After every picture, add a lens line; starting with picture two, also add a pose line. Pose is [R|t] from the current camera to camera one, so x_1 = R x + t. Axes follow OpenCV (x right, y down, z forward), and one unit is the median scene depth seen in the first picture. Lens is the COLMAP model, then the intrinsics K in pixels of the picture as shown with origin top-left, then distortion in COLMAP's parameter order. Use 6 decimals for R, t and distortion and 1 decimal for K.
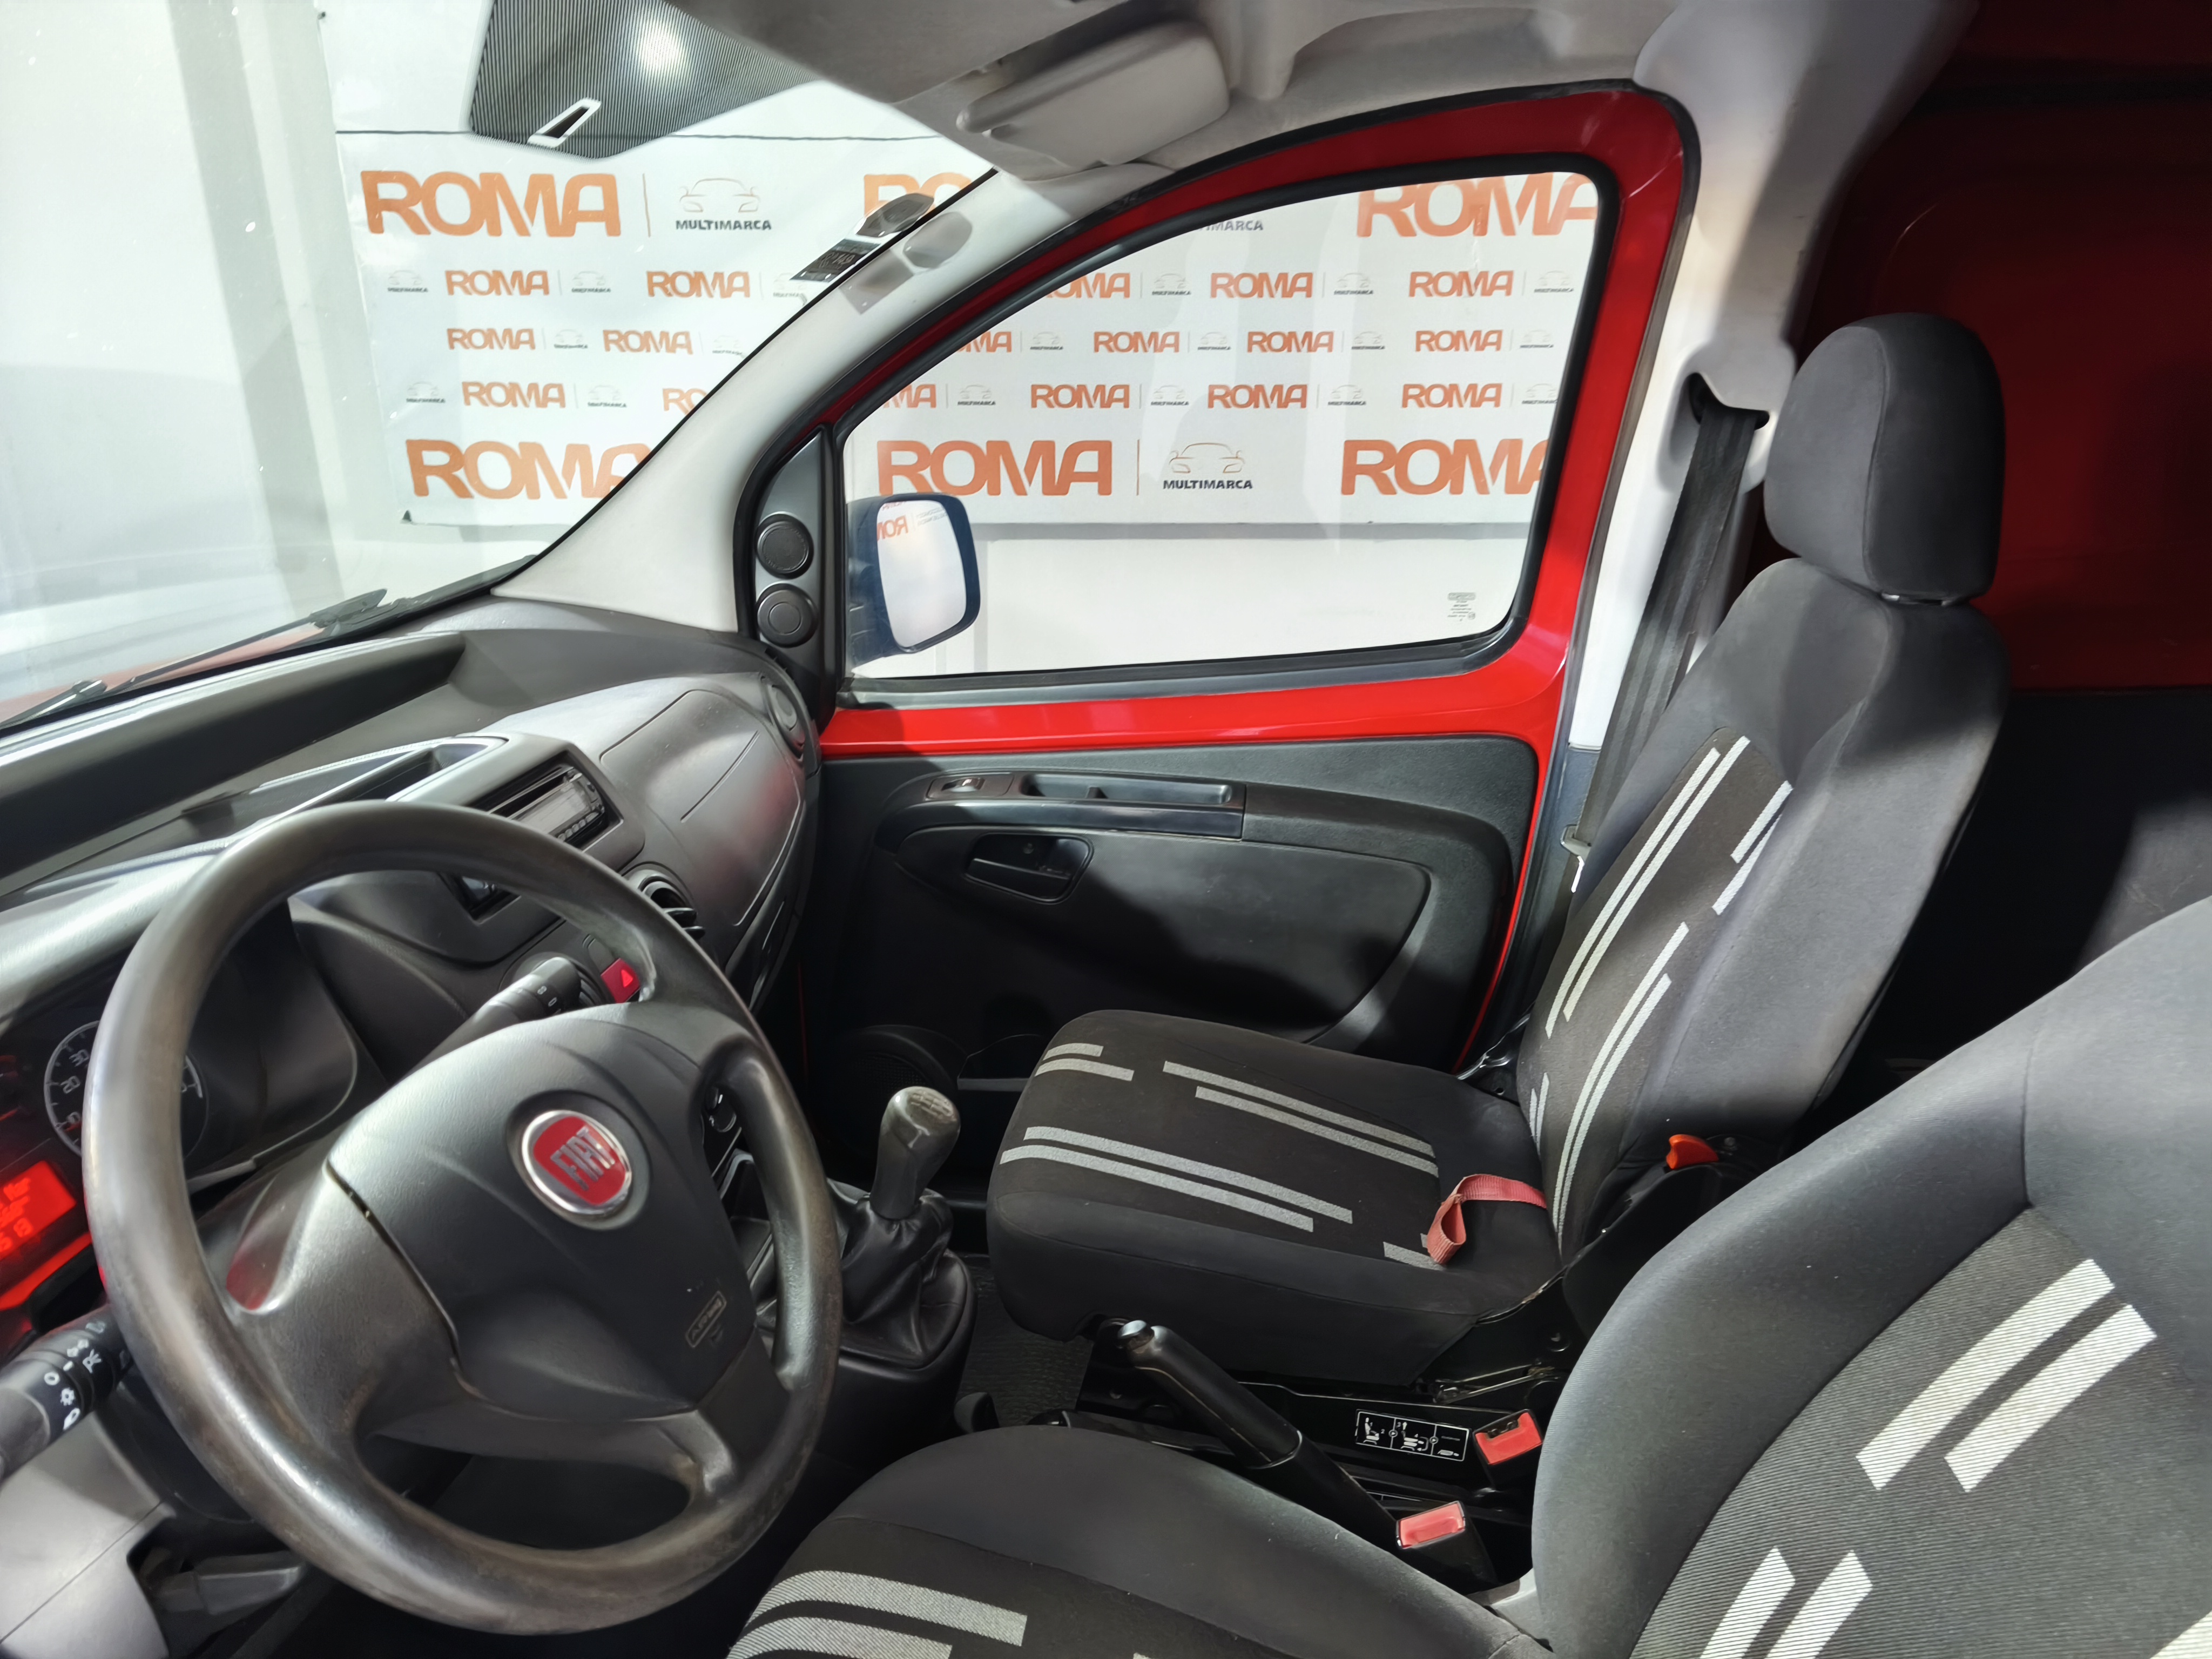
lens RADIAL K [[1355.7, 0, 1106.0], [0, 1355.7, 829.5], [0, 0, 1]] dist [0.020952, 0.001938]
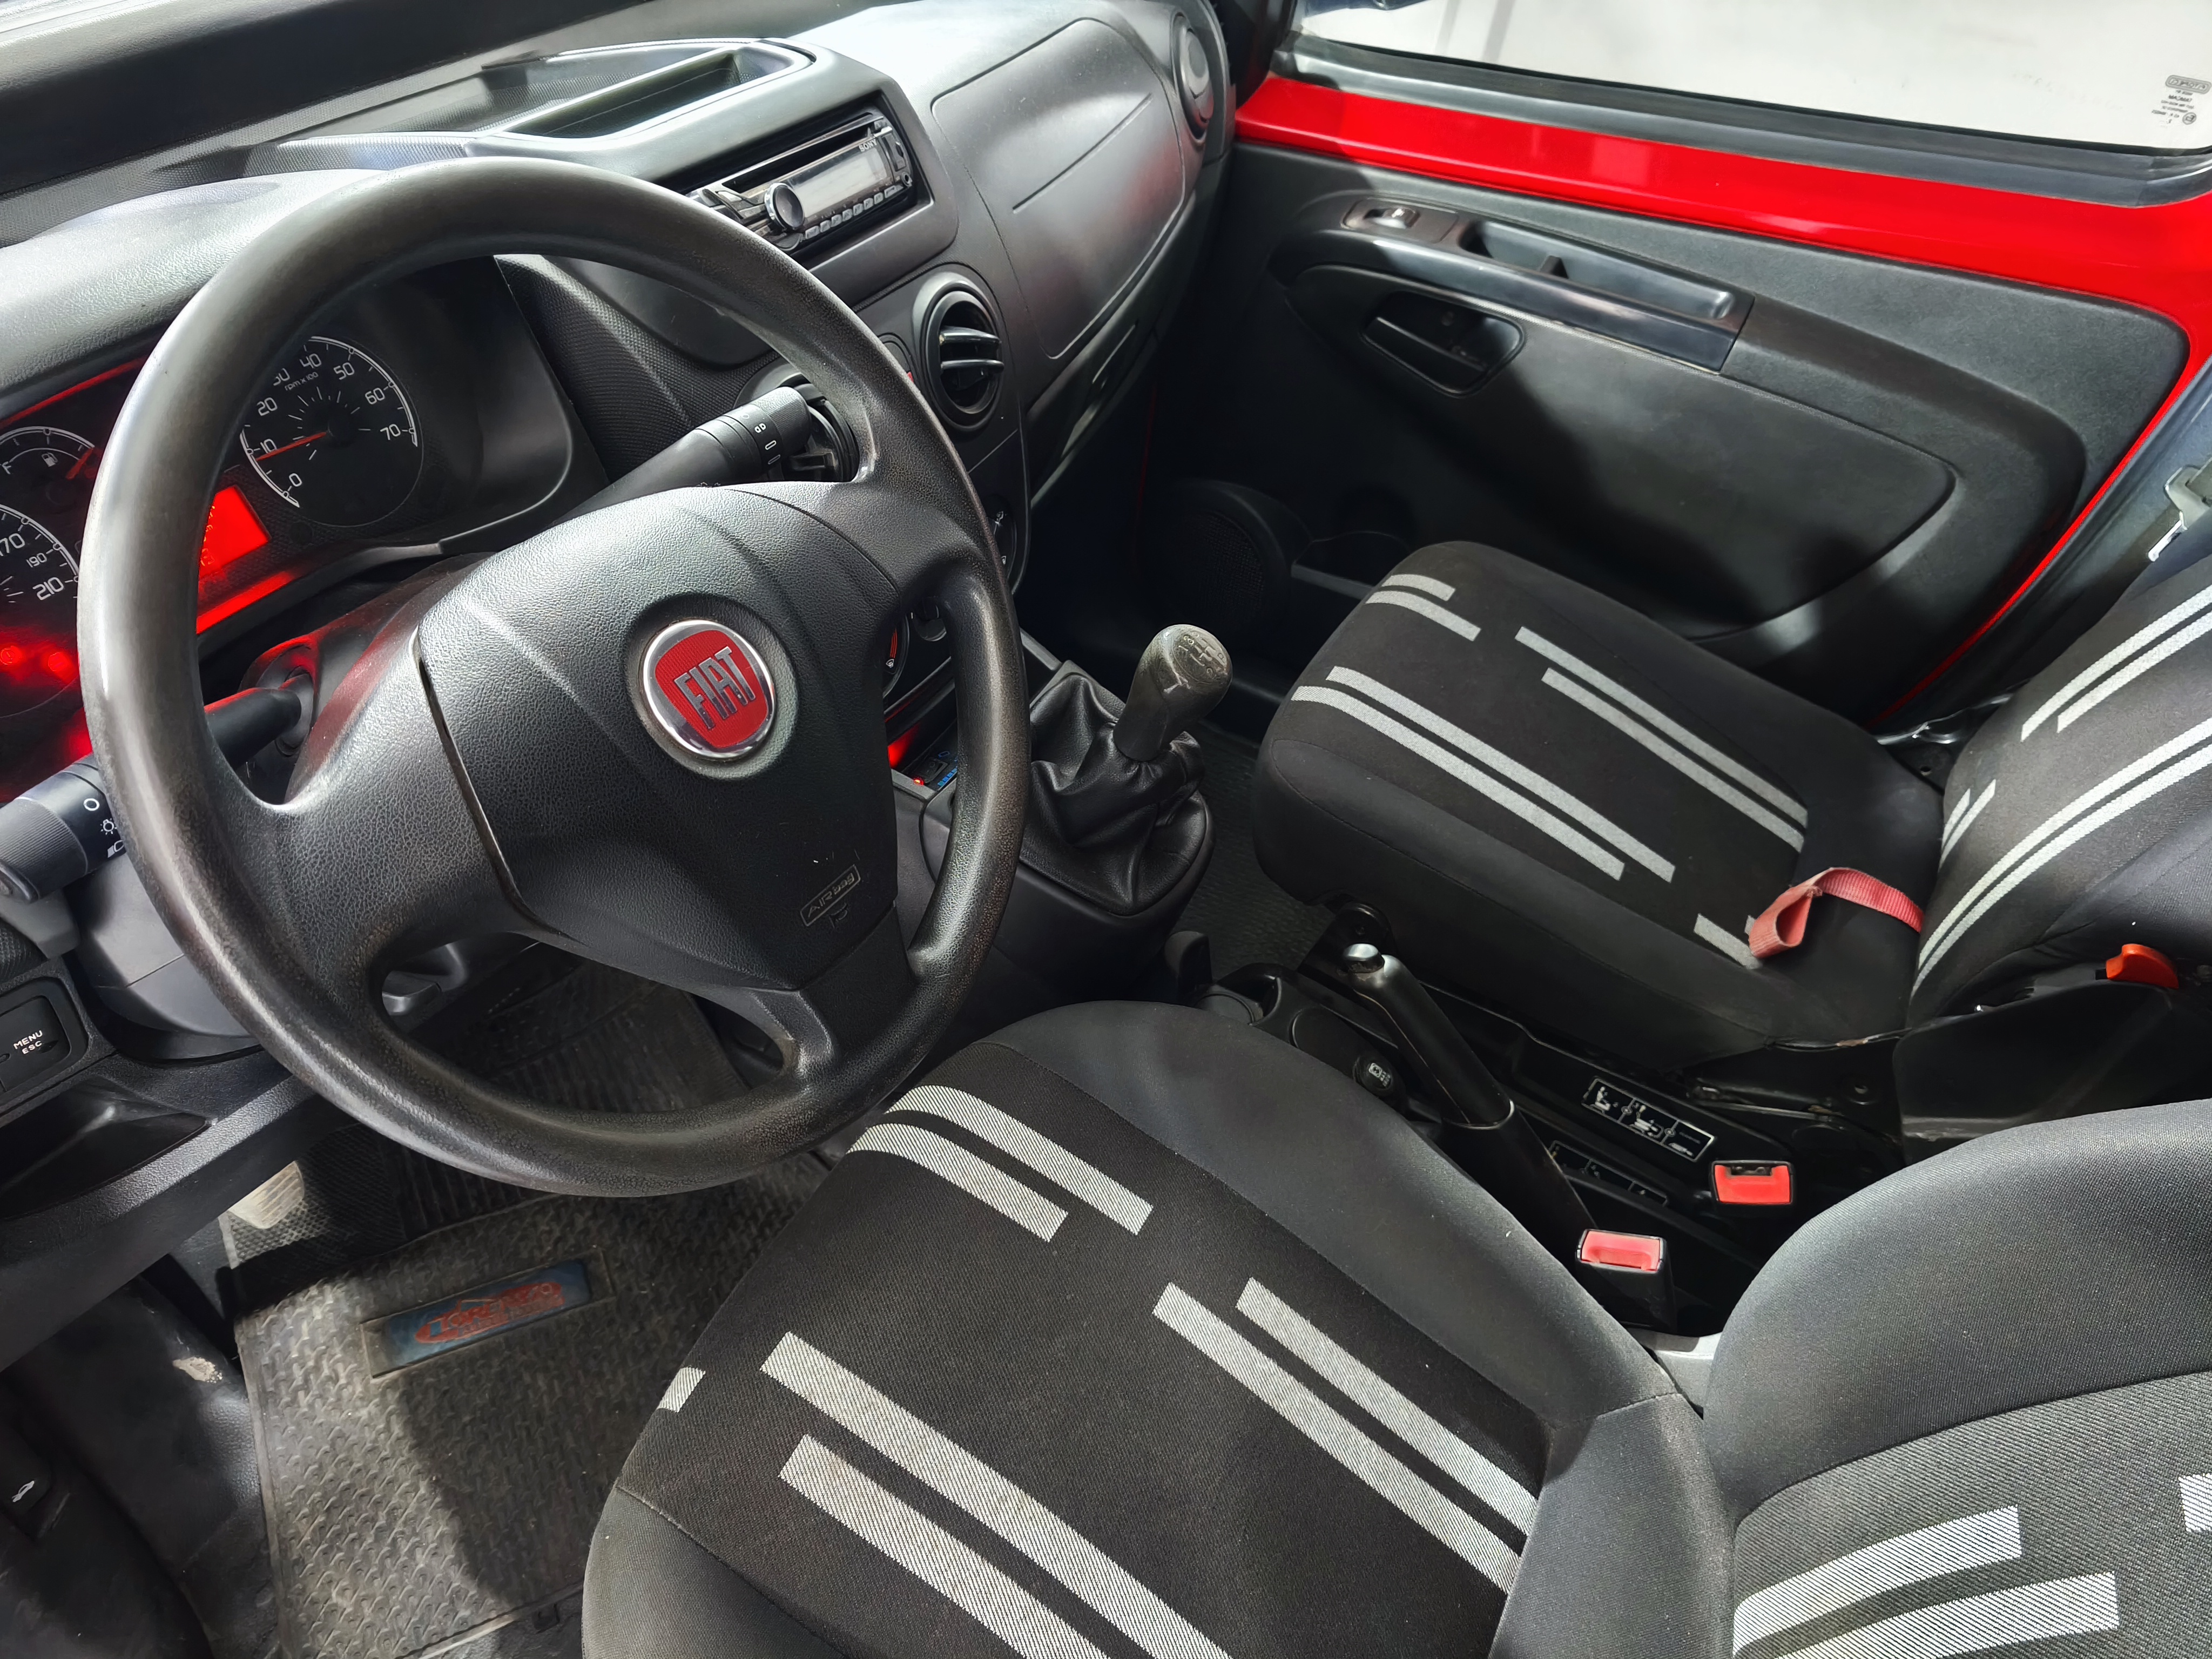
lens RADIAL K [[1435.0, 0, 1106.0], [0, 1435.0, 829.5], [0, 0, 1]] dist [0.059596, -0.054168]
pose [[0.933326, 0.306397, -0.187145, 0.012434], [-0.210207, 0.888912, 0.406998, -0.039382], [0.291058, -0.340523, 0.894052, 0.113736]]
